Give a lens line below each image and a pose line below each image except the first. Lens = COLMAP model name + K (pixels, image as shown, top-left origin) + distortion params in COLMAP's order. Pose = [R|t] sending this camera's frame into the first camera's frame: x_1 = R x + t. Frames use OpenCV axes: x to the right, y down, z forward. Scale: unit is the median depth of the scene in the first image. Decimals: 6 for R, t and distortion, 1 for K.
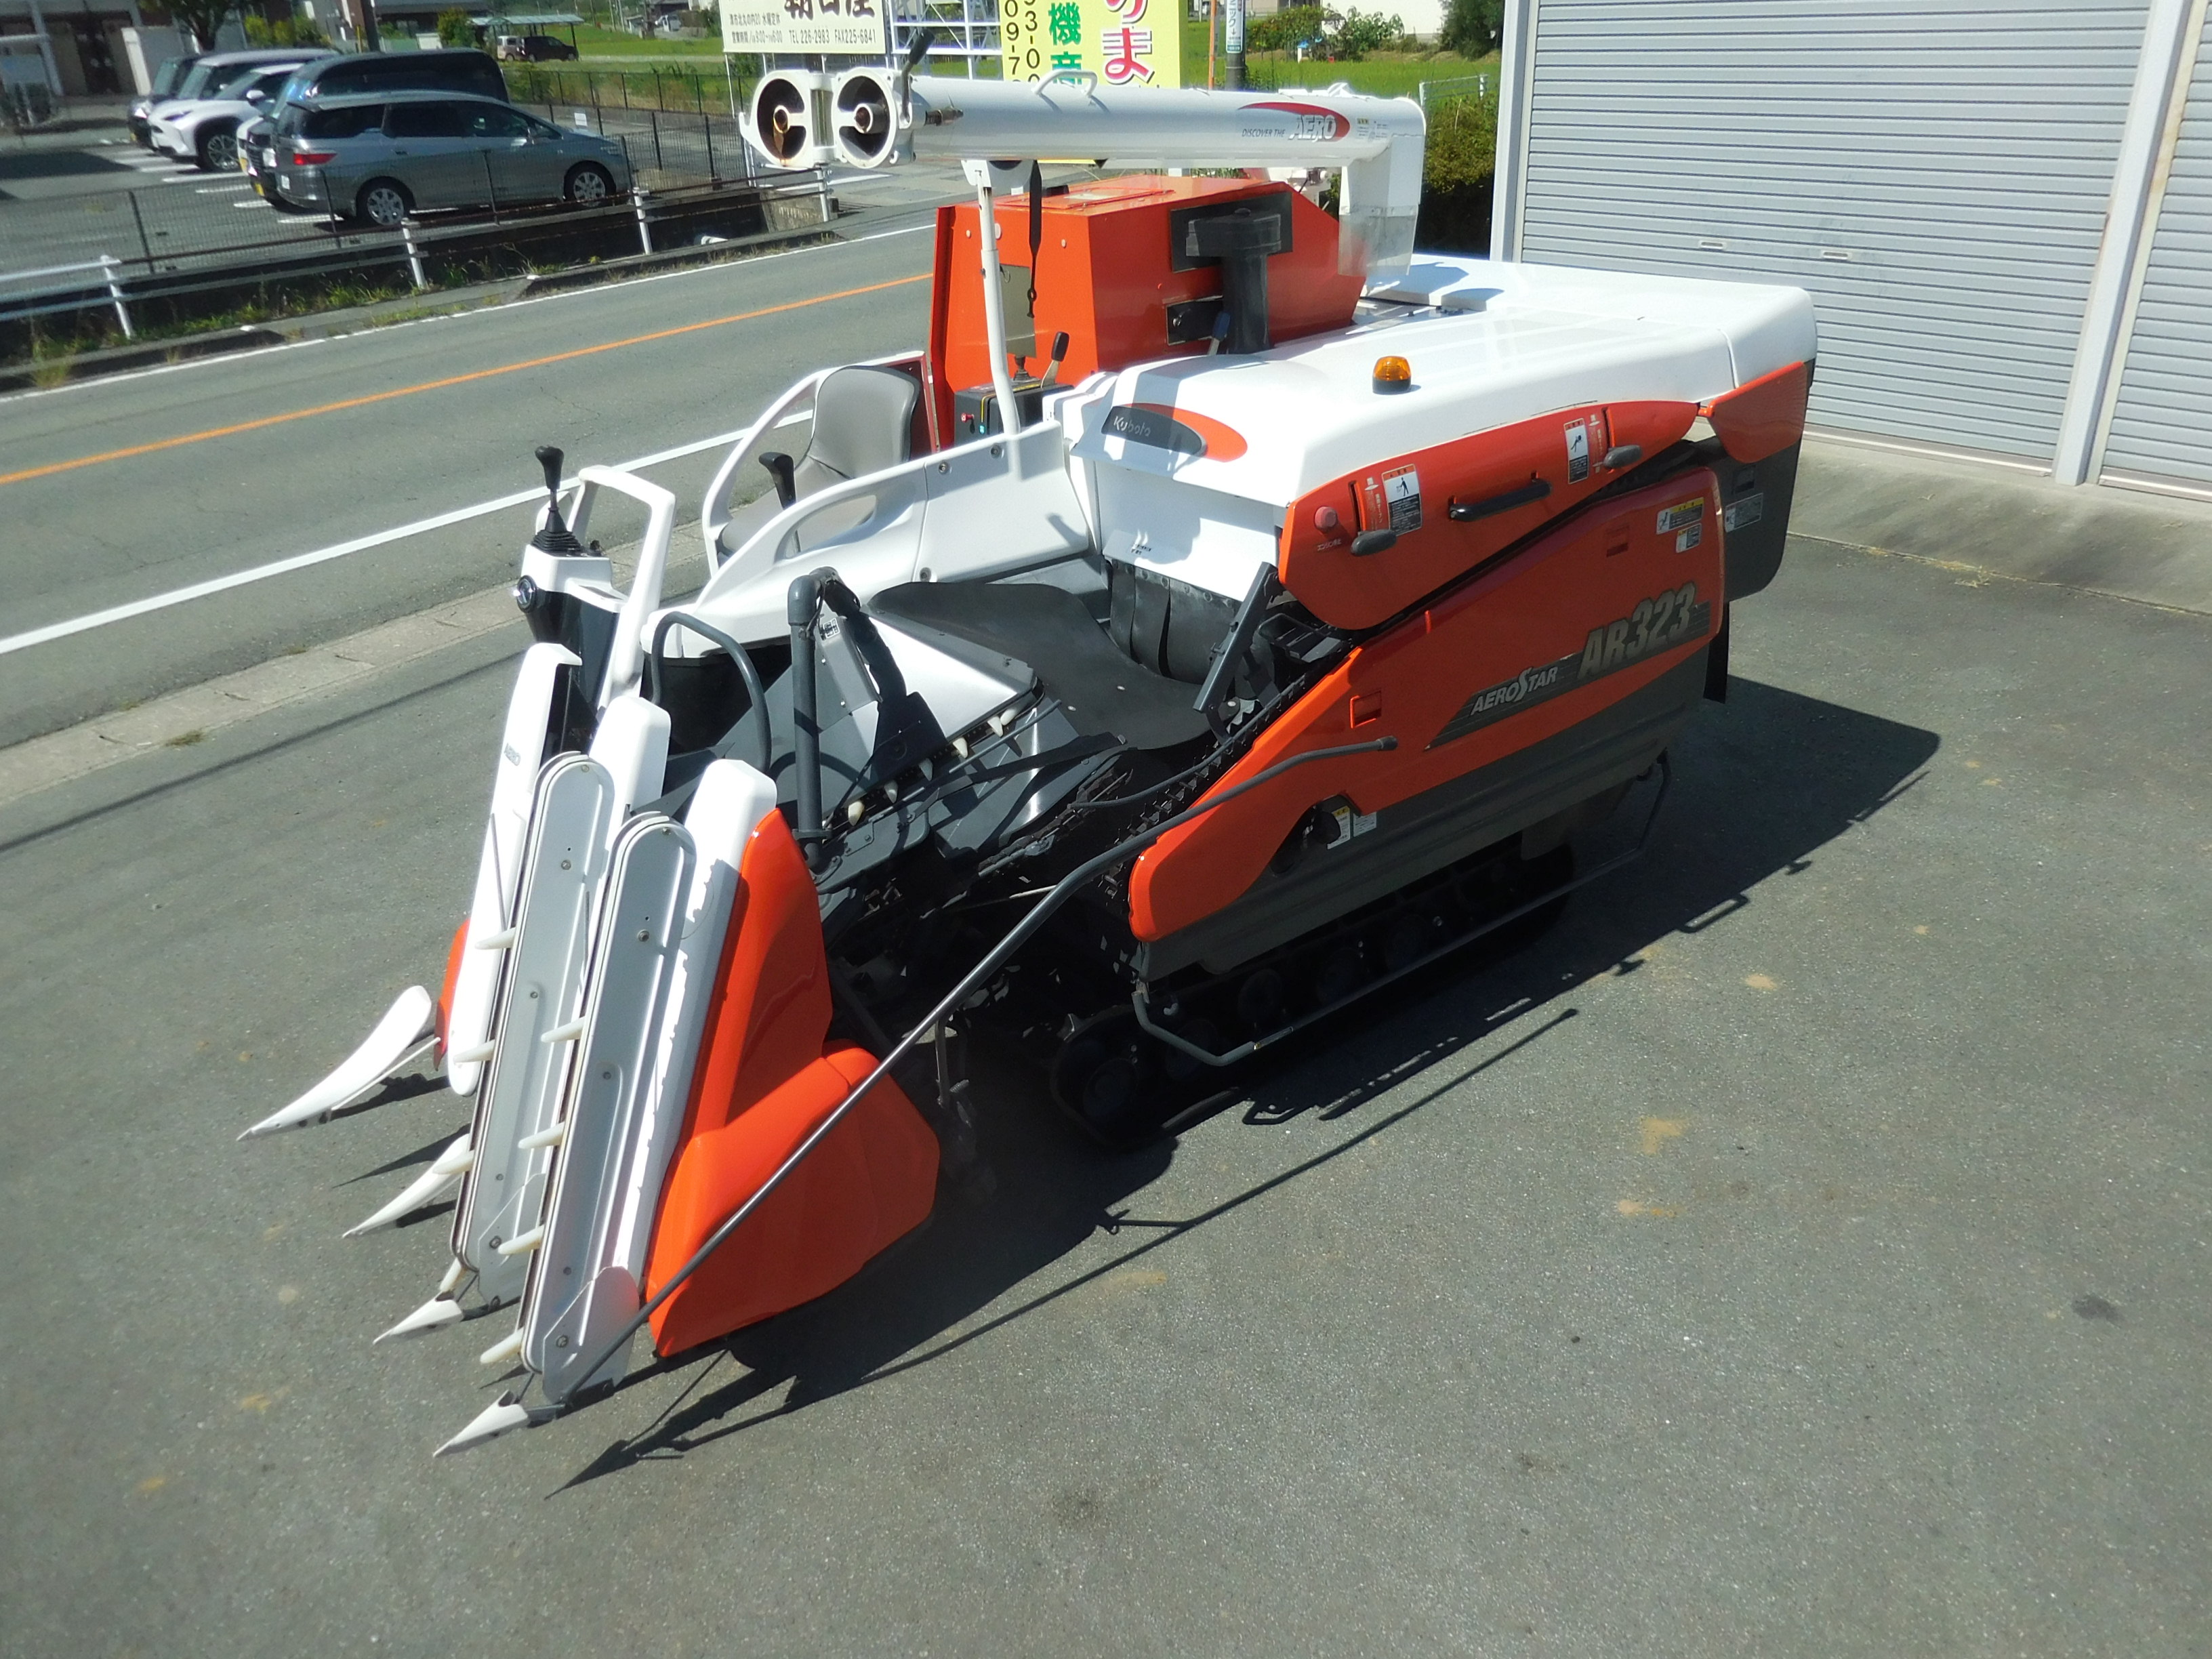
lens RADIAL K [[1676.8, 0, 1100.5], [0, 1676.8, 846.5], [0, 0, 1]] dist [0.003907, 0.003739]
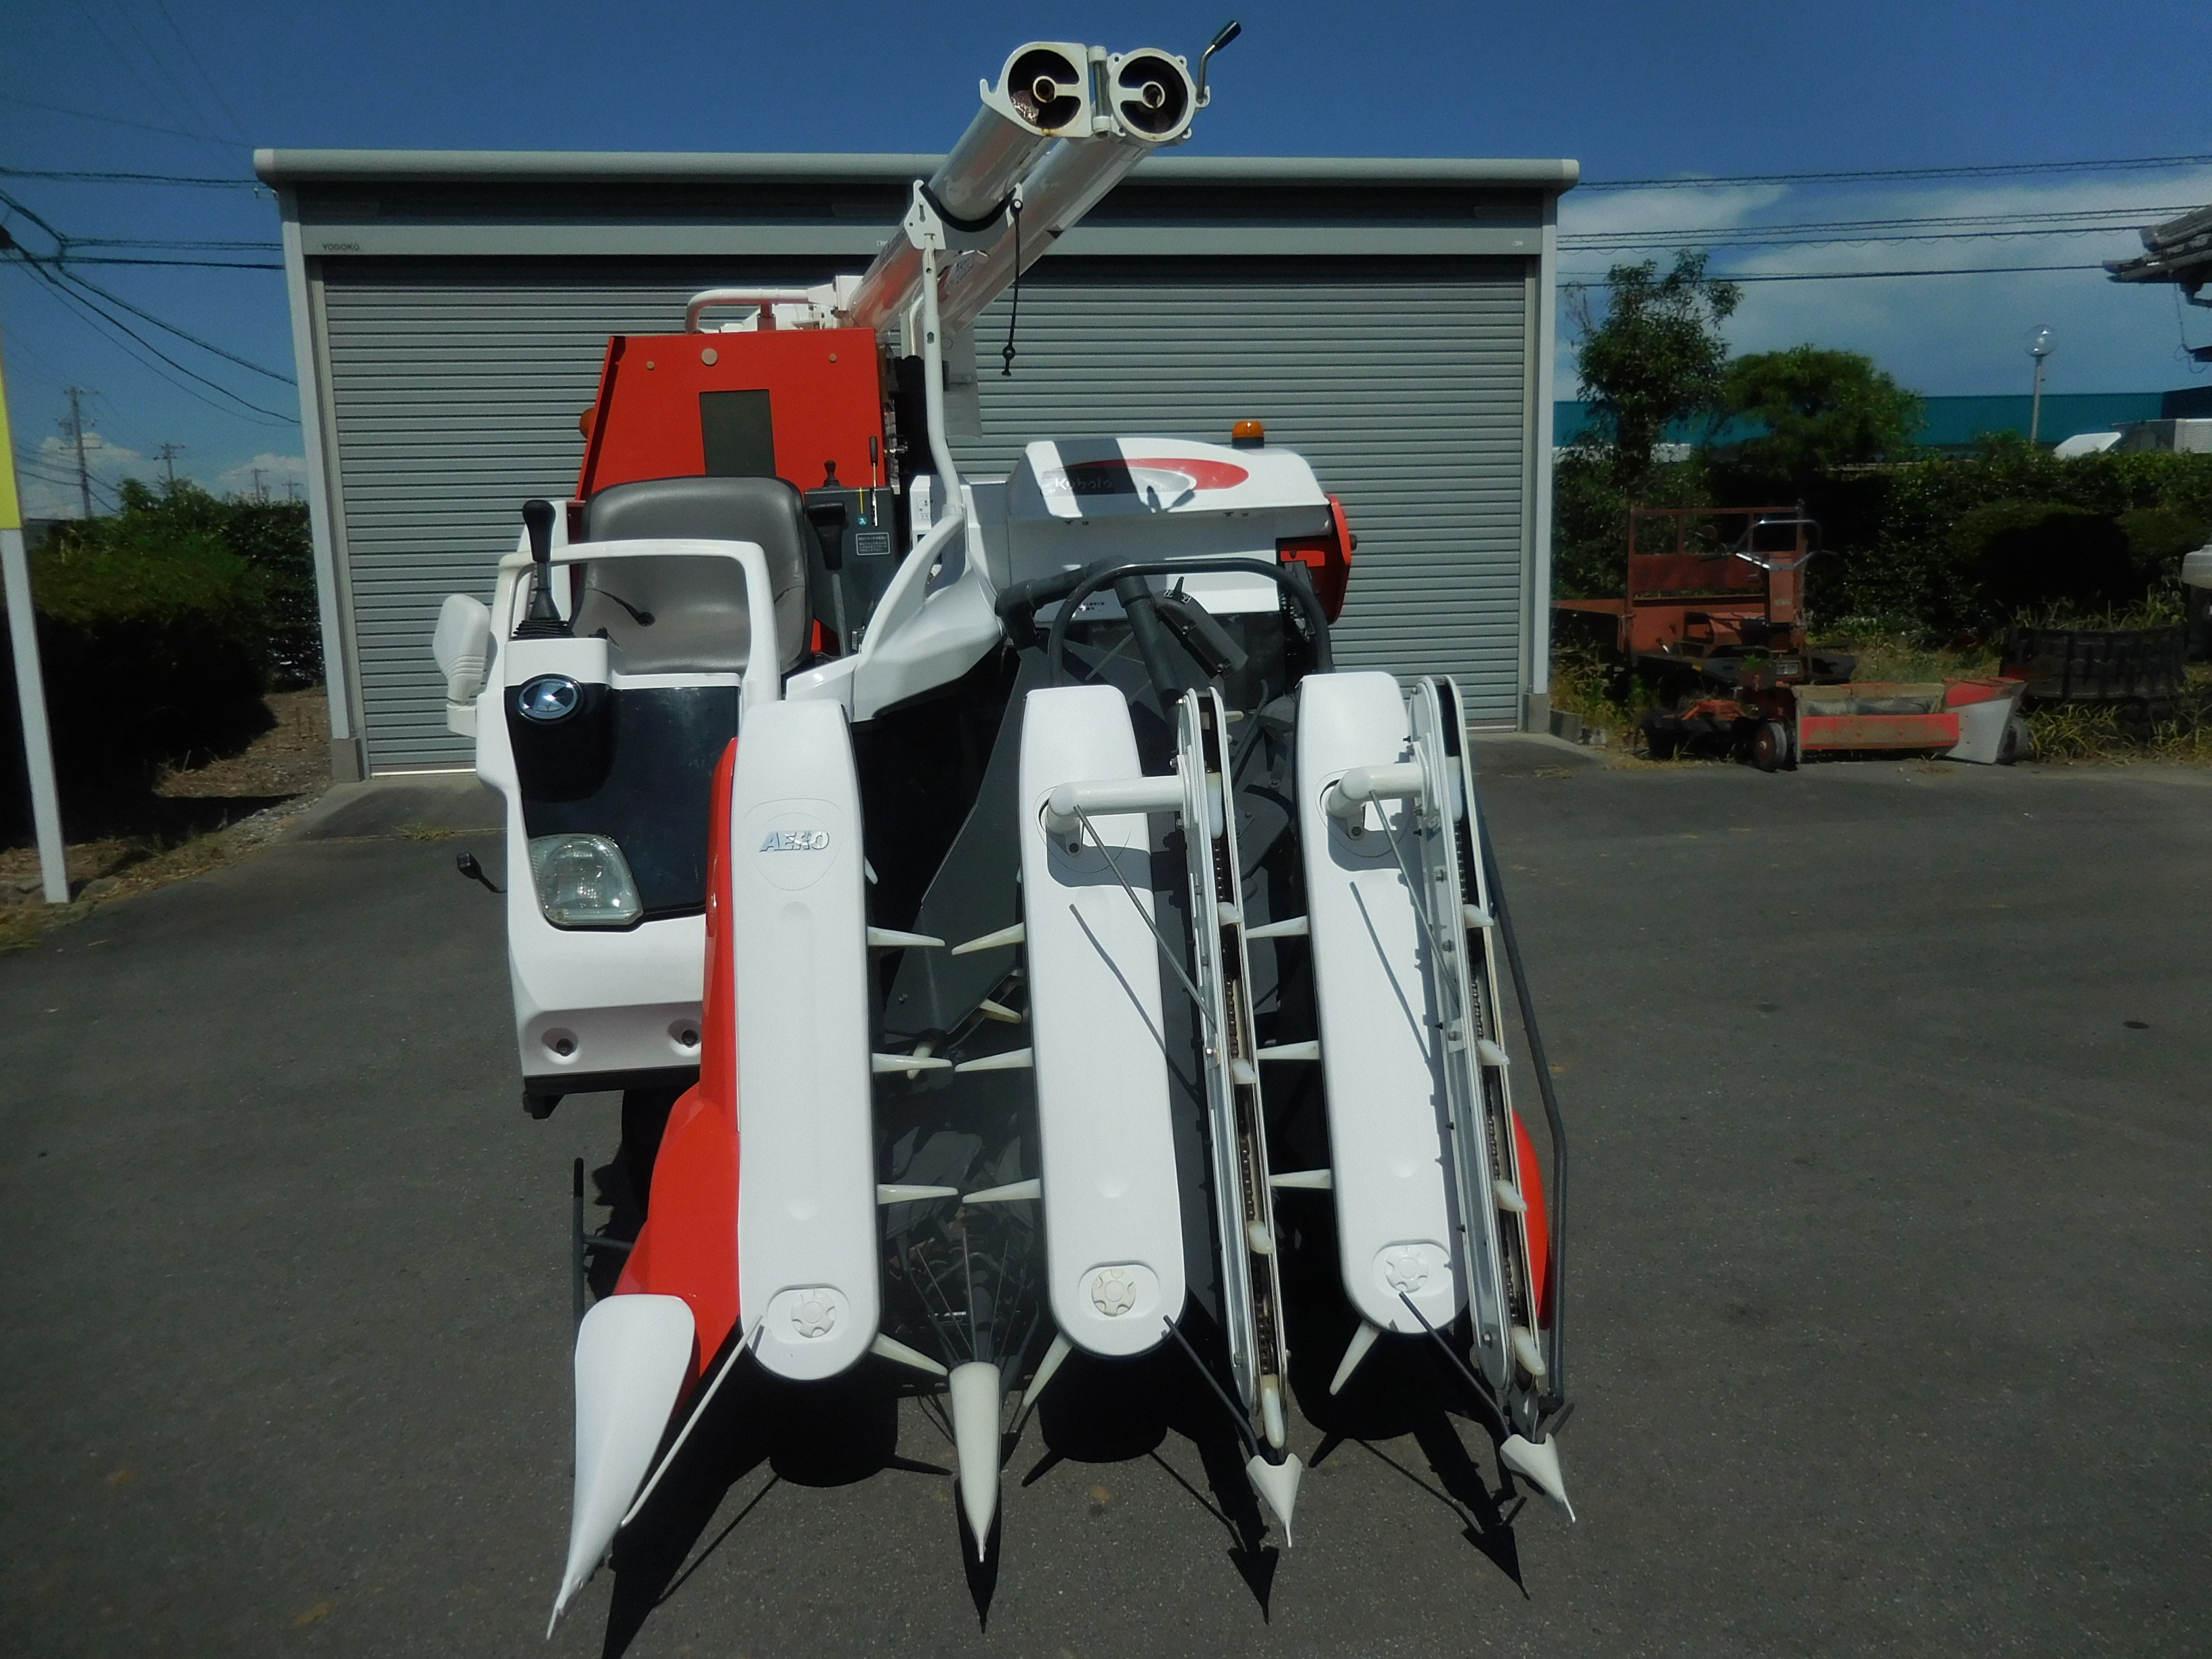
lens RADIAL K [[1676.8, 0, 1100.5], [0, 1676.8, 846.5], [0, 0, 1]] dist [0.003907, 0.003739]
pose [[0.545262, -0.123091, 0.829179, -0.893478], [0.385465, 0.915196, -0.117618, 0.083074], [-0.744383, 0.383752, 0.546468, 0.528752]]
